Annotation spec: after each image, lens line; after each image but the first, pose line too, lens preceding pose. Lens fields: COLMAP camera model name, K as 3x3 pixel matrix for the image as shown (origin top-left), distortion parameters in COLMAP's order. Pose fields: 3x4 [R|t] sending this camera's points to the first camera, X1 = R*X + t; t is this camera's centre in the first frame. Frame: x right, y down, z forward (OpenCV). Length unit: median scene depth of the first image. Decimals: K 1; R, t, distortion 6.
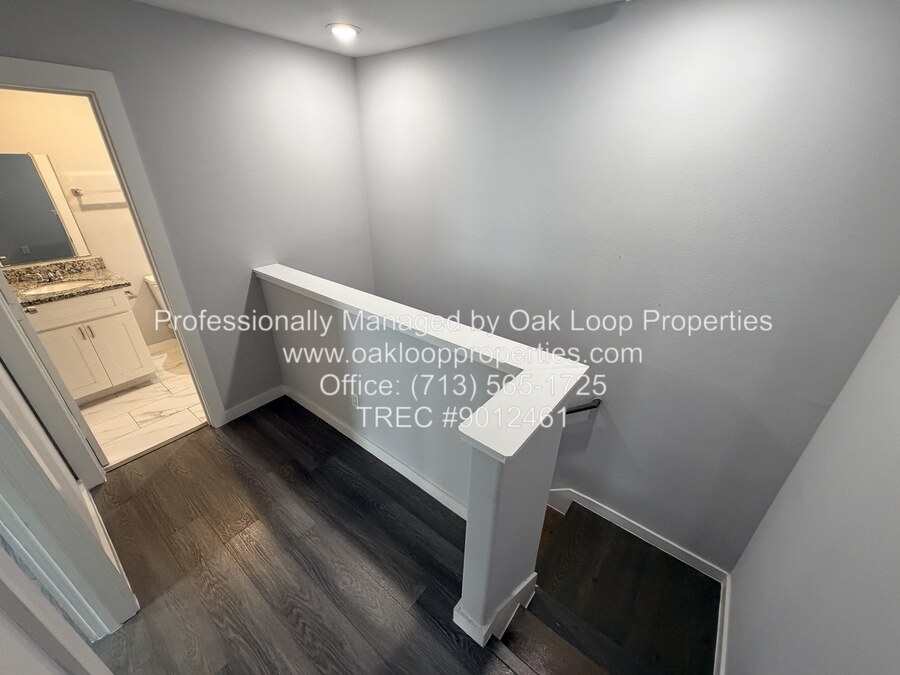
lens RADIAL K [[358.9, 0, 449.6], [0, 358.9, 344.6], [0, 0, 1]] dist [0.001631, 0.000082]
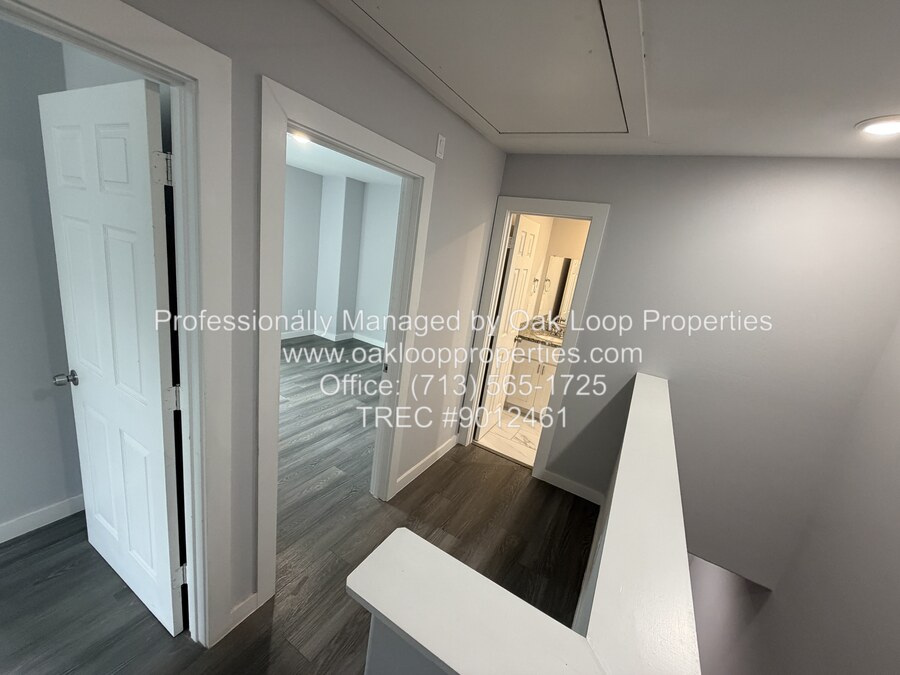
lens RADIAL K [[358.9, 0, 447.1], [0, 358.9, 345.1], [0, 0, 1]] dist [0.001631, 0.000082]
pose [[0.133382, 0.277604, -0.951391, 0.313727], [-0.583818, 0.797734, 0.150920, -0.126020], [0.800853, 0.535309, 0.268474, 0.304966]]
